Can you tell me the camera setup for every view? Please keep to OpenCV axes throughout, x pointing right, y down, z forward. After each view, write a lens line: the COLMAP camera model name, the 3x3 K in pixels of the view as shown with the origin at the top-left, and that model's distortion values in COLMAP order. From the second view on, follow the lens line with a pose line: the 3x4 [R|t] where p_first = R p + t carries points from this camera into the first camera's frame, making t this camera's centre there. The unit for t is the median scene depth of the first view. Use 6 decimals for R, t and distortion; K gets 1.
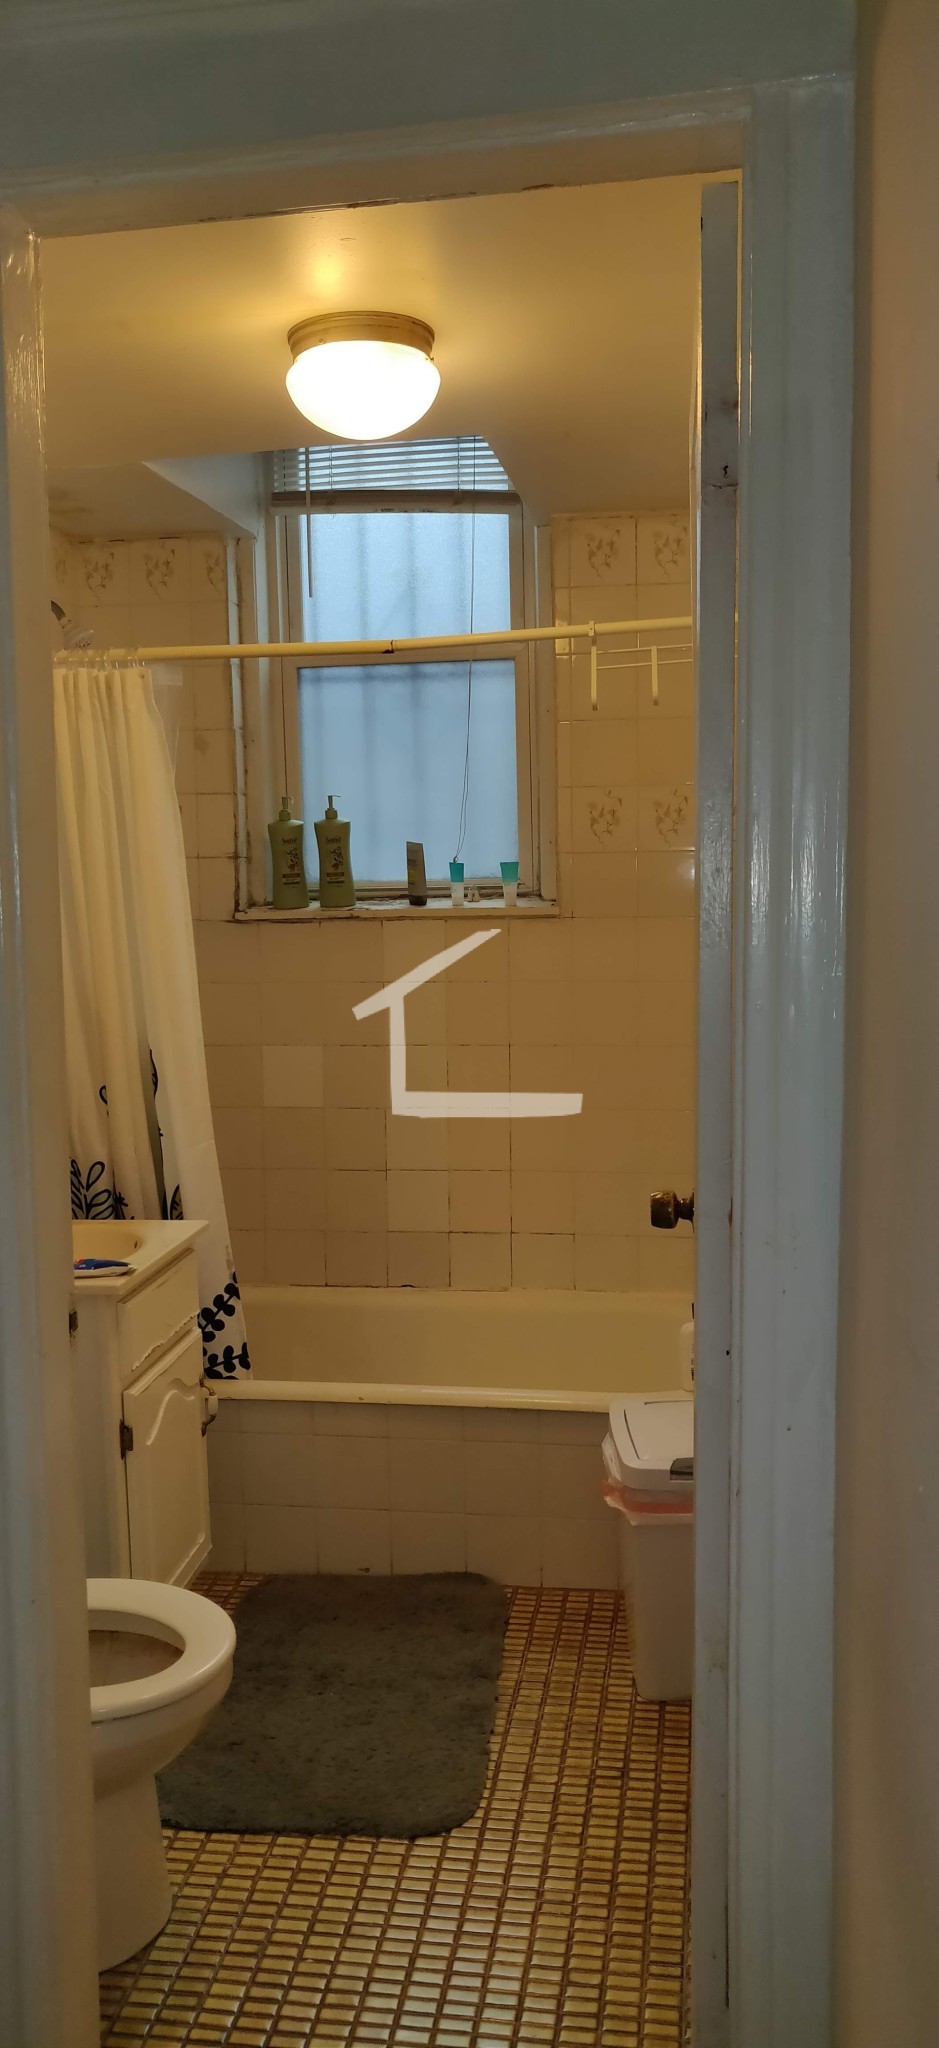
lens RADIAL K [[1587.1, 0, 469.5], [0, 1587.1, 1024.0], [0, 0, 1]] dist [0.090332, -0.502288]
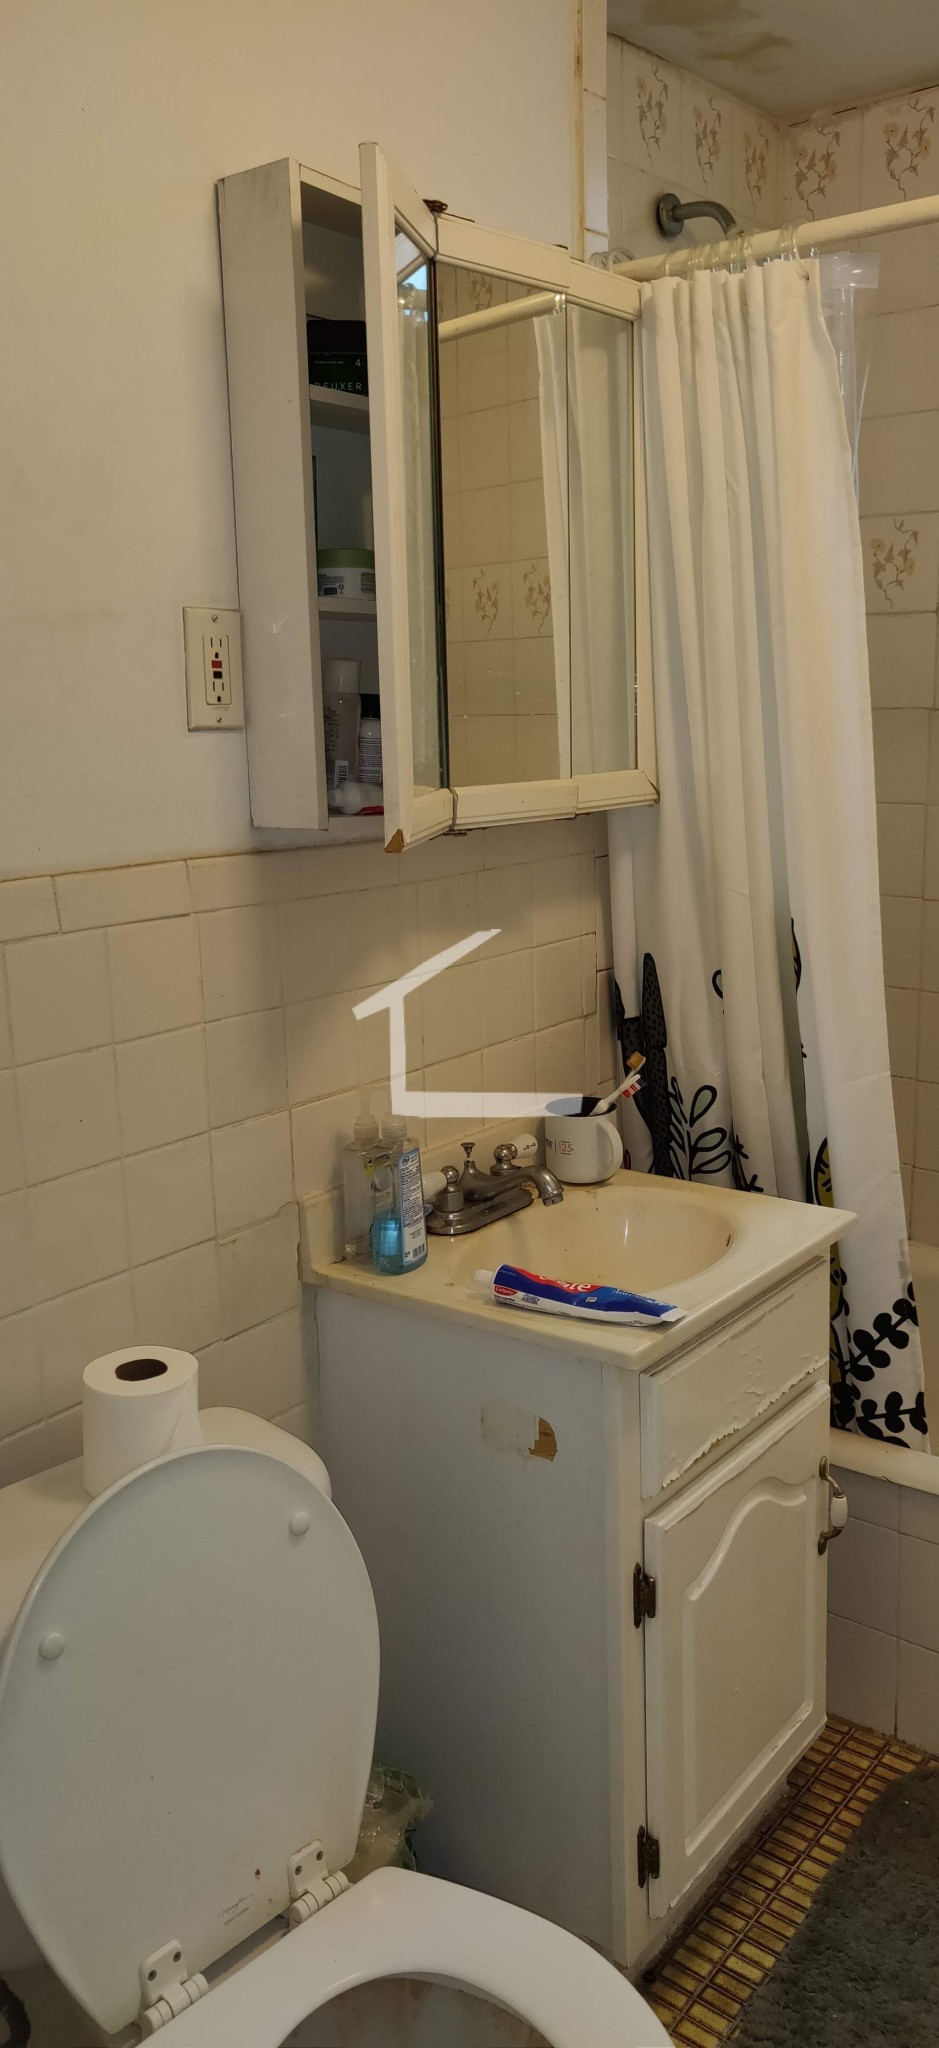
lens RADIAL K [[1652.4, 0, 472.5], [0, 1652.4, 994.8], [0, 0, 1]] dist [-0.079028, 0.197696]
pose [[0.874357, 0.093455, -0.476200, -0.003163], [-0.043577, 0.992437, 0.114756, -0.021639], [0.483323, -0.079587, 0.871817, 0.378738]]
